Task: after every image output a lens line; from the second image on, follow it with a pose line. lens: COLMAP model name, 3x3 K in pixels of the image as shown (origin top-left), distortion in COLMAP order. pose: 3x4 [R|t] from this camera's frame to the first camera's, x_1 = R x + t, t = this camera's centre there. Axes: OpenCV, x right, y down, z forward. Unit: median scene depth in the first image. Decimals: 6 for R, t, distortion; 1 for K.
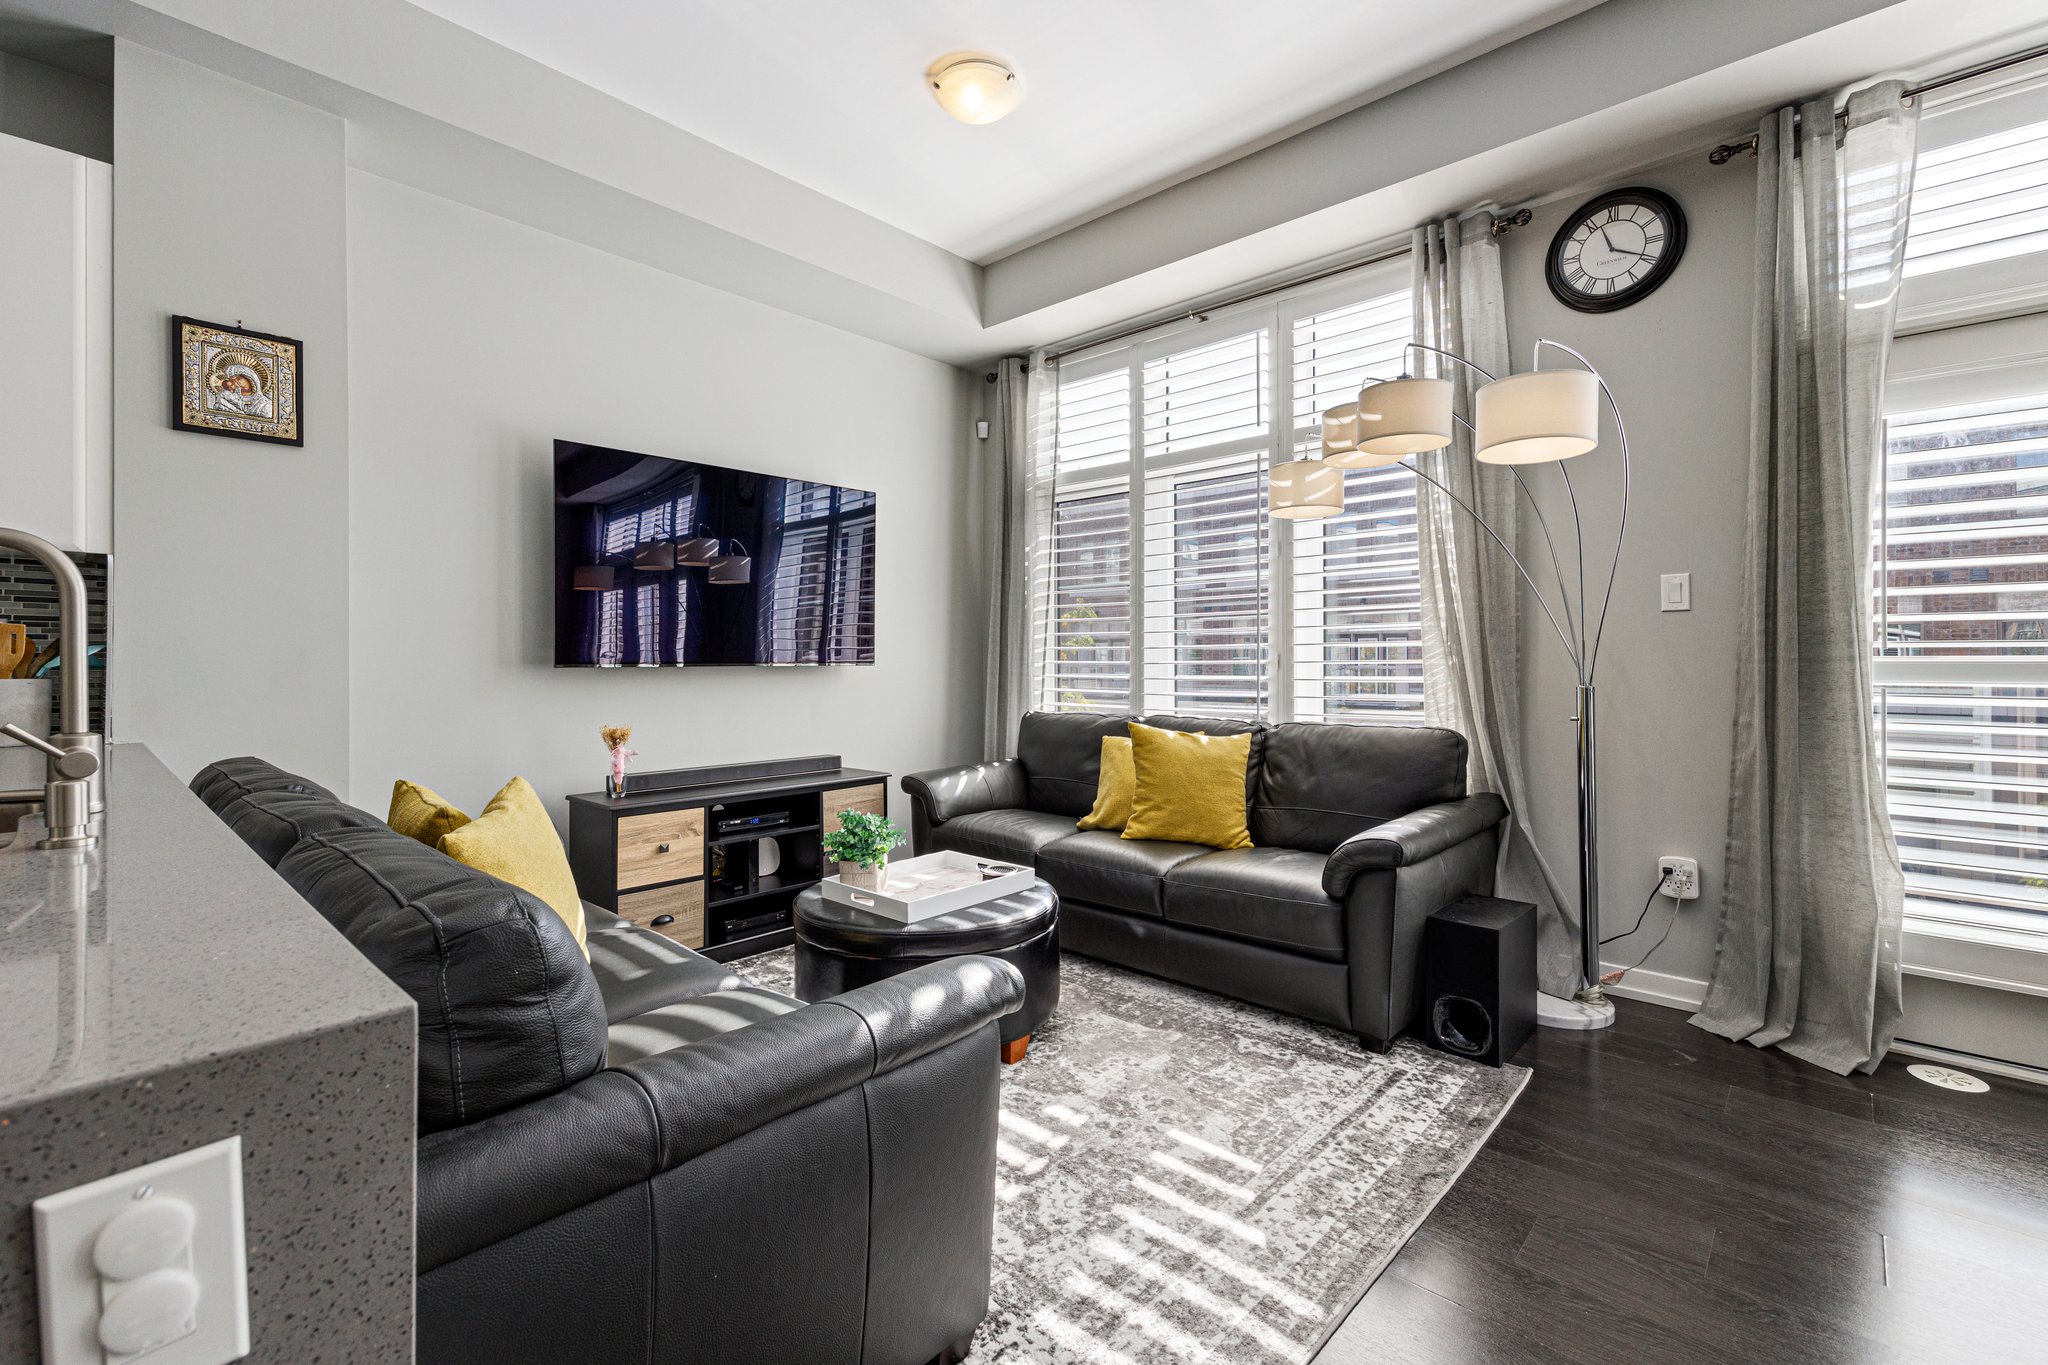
lens RADIAL K [[892.2, 0, 1026.0], [0, 892.2, 662.4], [0, 0, 1]] dist [-0.009420, 0.003784]
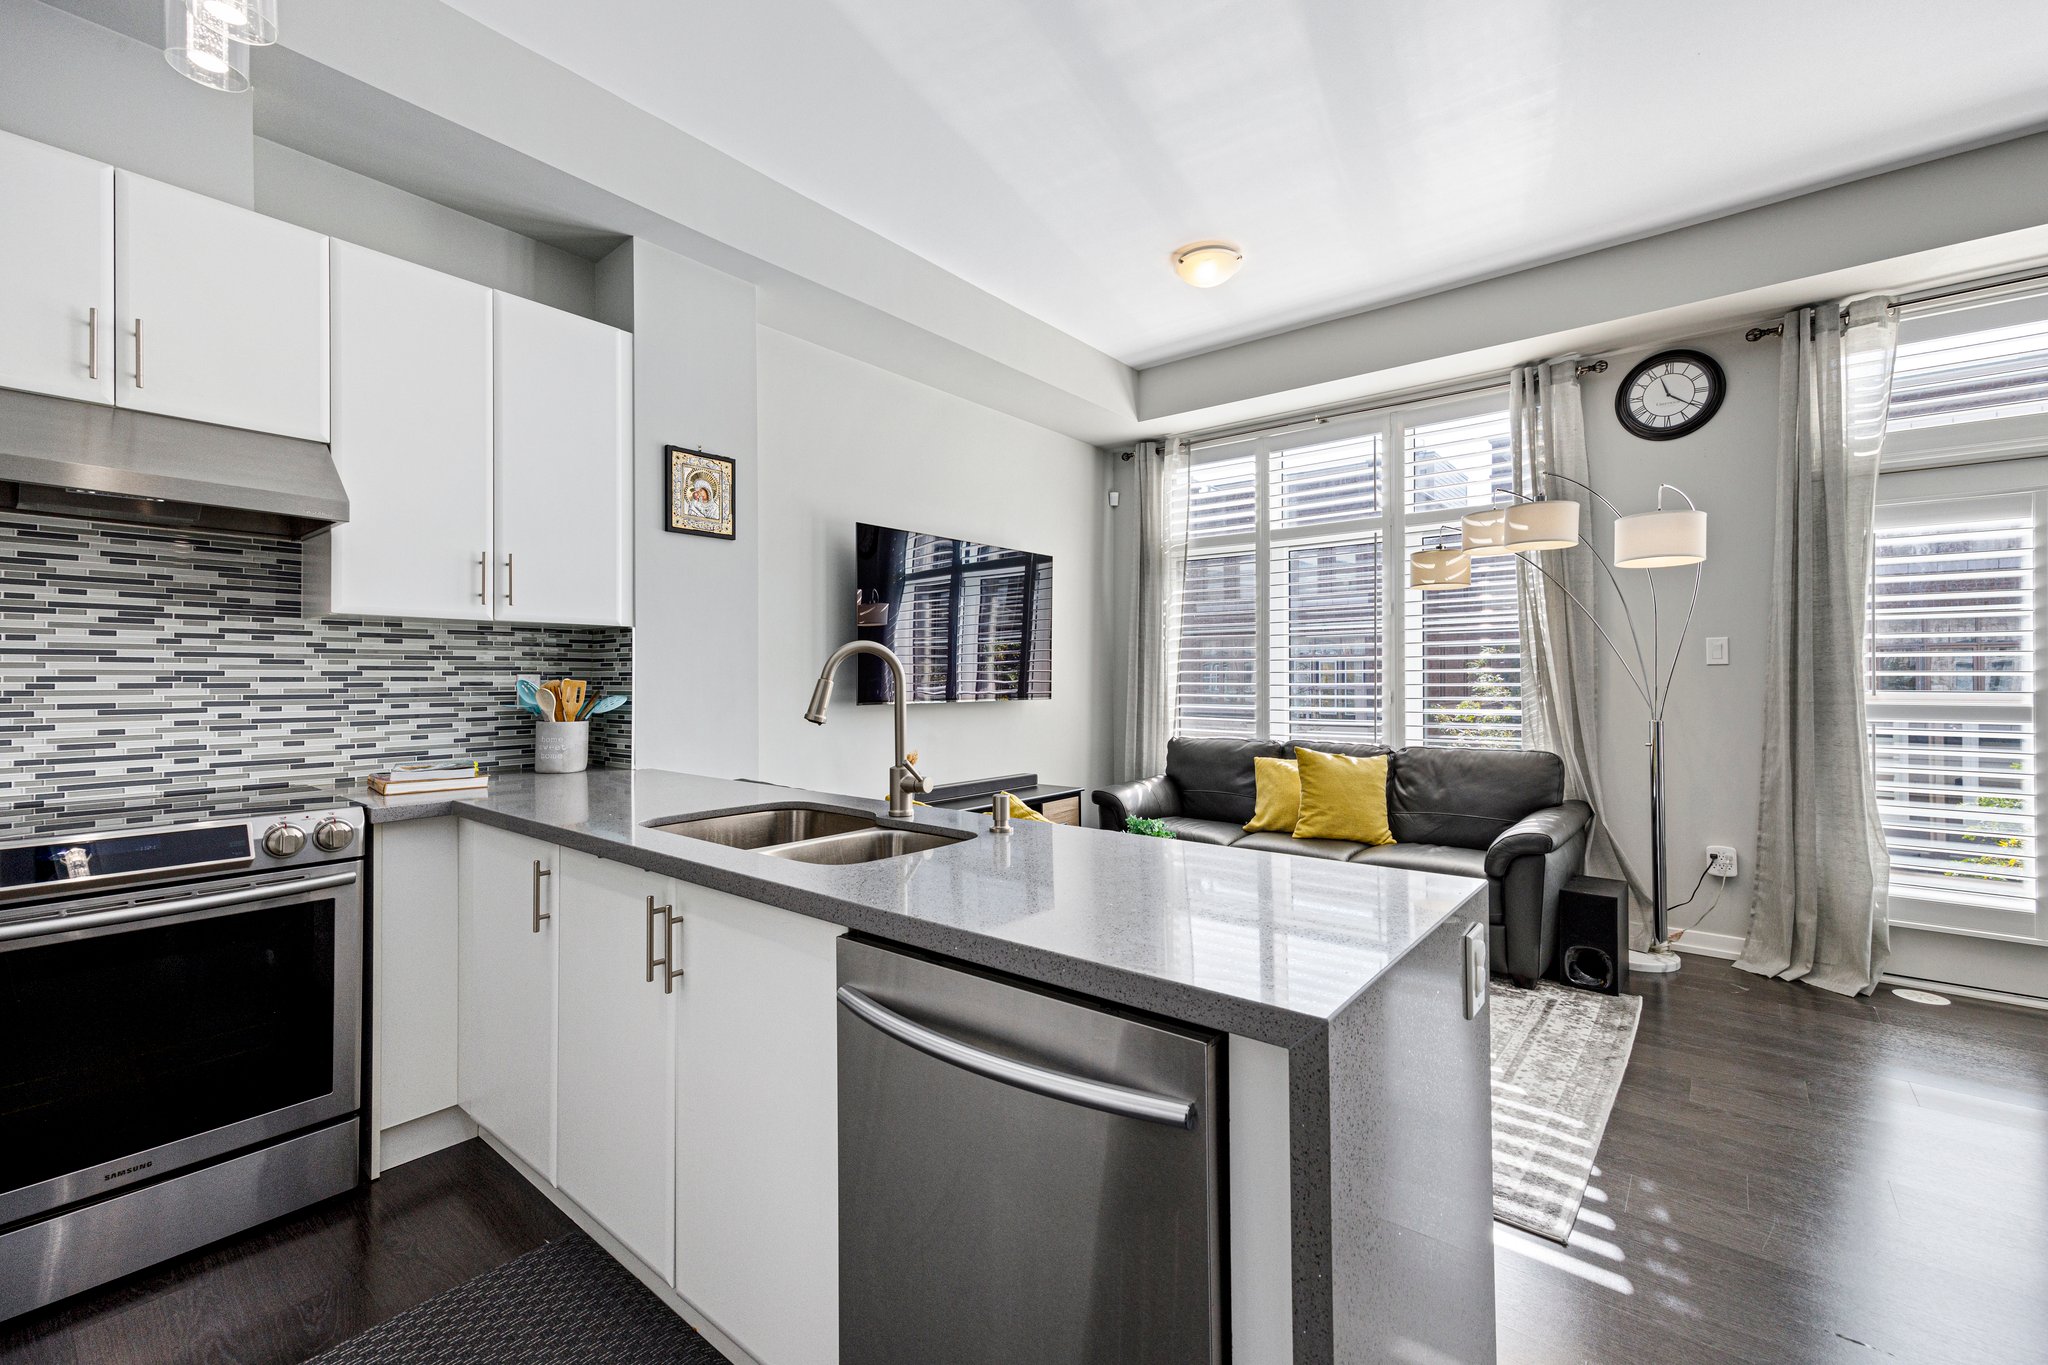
lens RADIAL K [[863.1, 0, 1037.1], [0, 863.1, 675.6], [0, 0, 1]] dist [0.006538, 0.000581]
pose [[0.997665, 0.001255, 0.068279, -0.439268], [-0.000972, 0.999991, -0.004175, -0.038421], [-0.068284, 0.004098, 0.997658, -0.277968]]
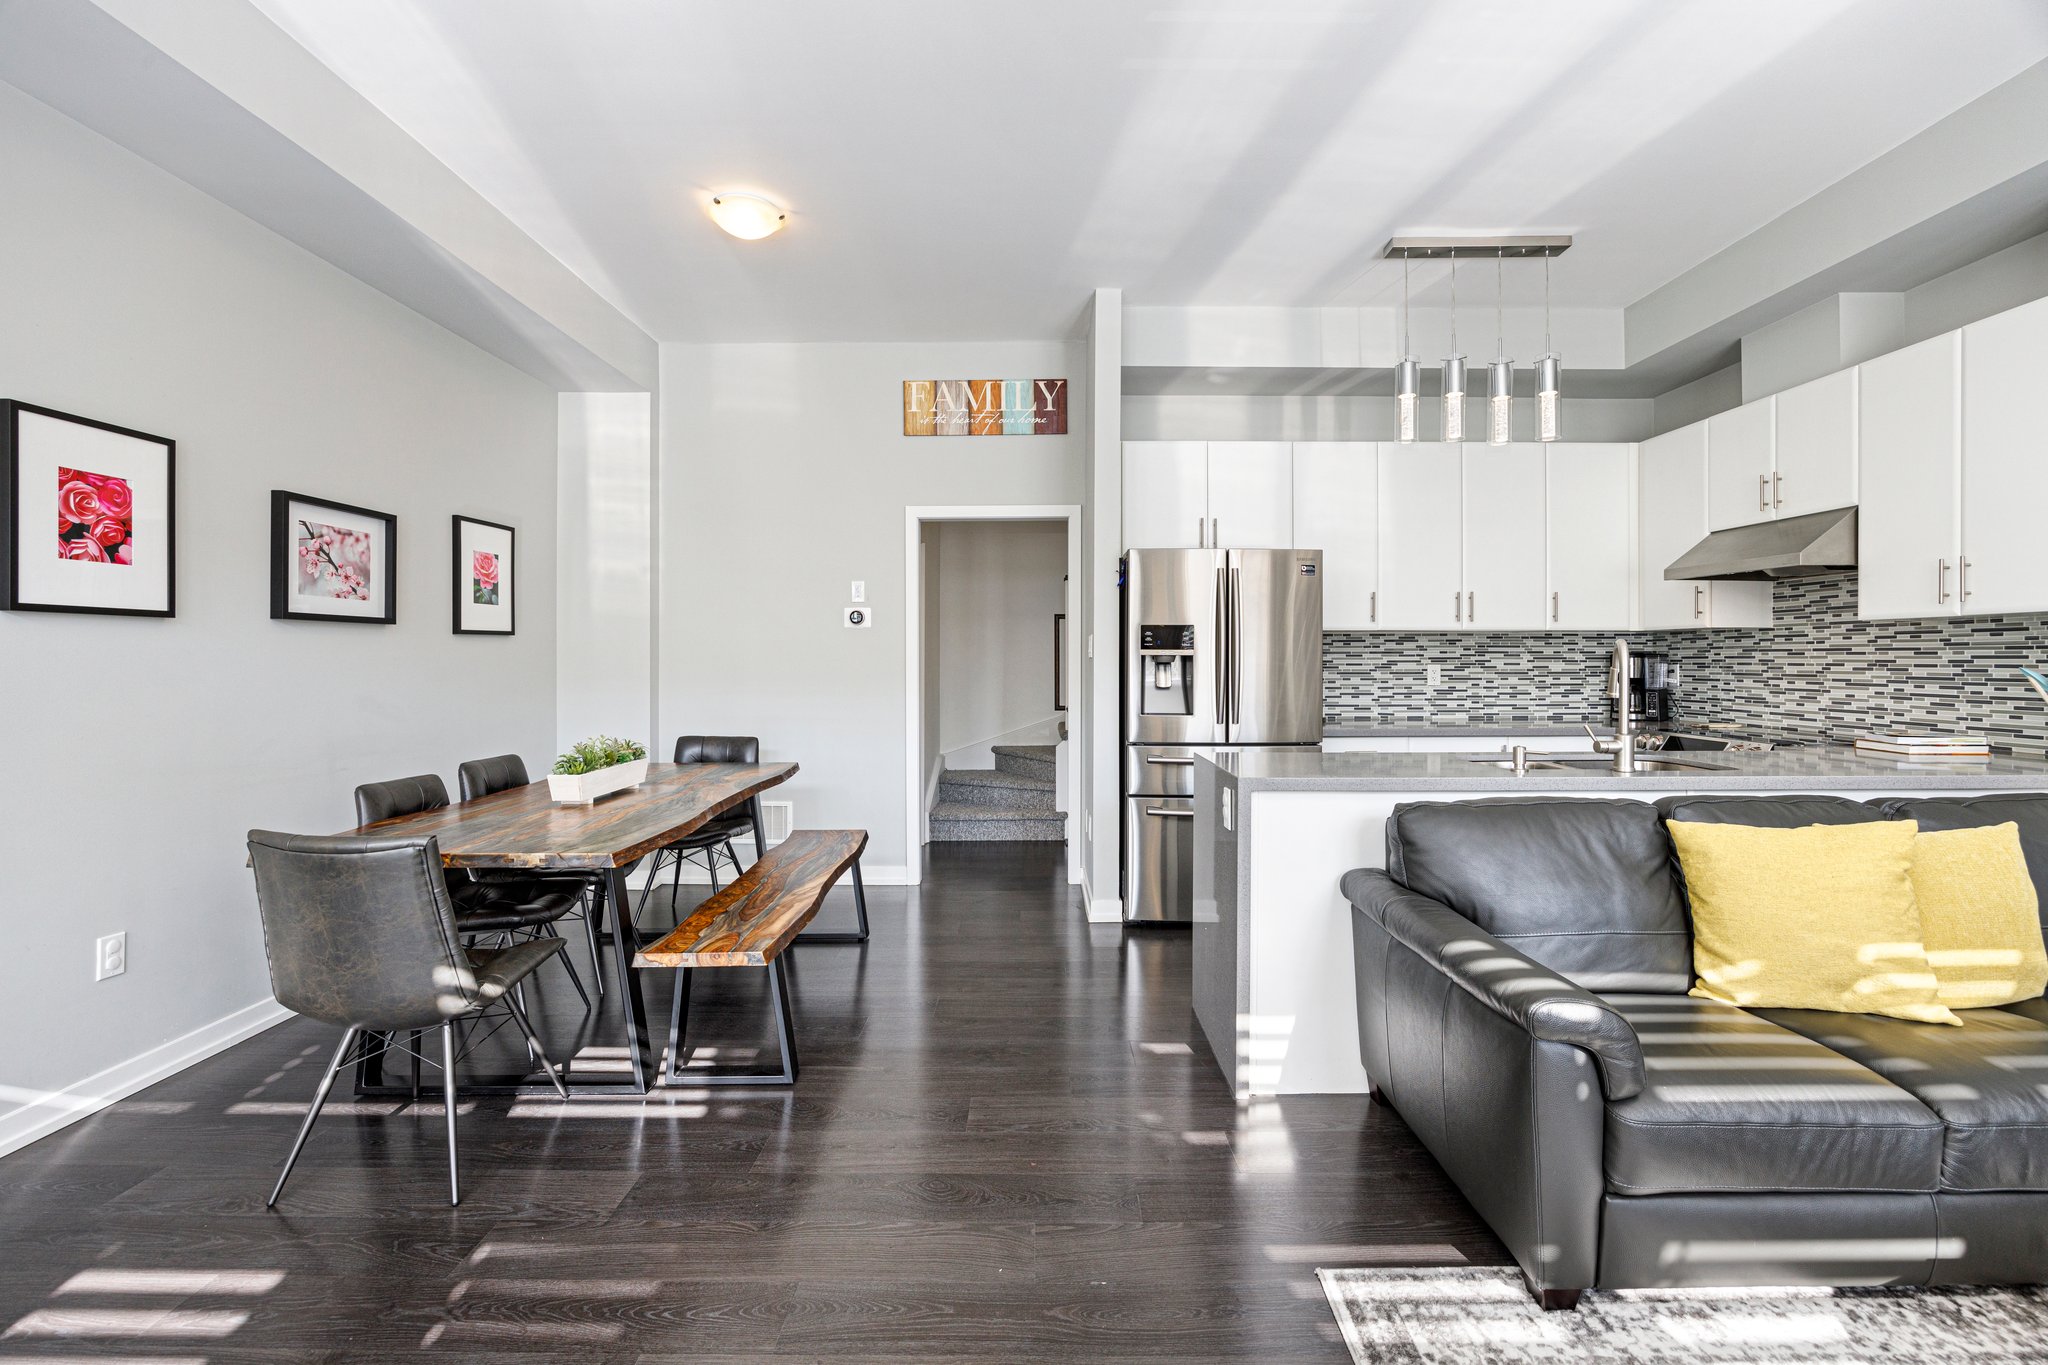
lens RADIAL K [[892.2, 0, 1026.8], [0, 892.2, 658.0], [0, 0, 1]] dist [-0.009420, 0.003784]
pose [[-0.745969, 0.002636, -0.665975, 0.678011], [0.002124, 0.999996, 0.001578, -0.053815], [0.665977, -0.000237, -0.745972, 0.783558]]
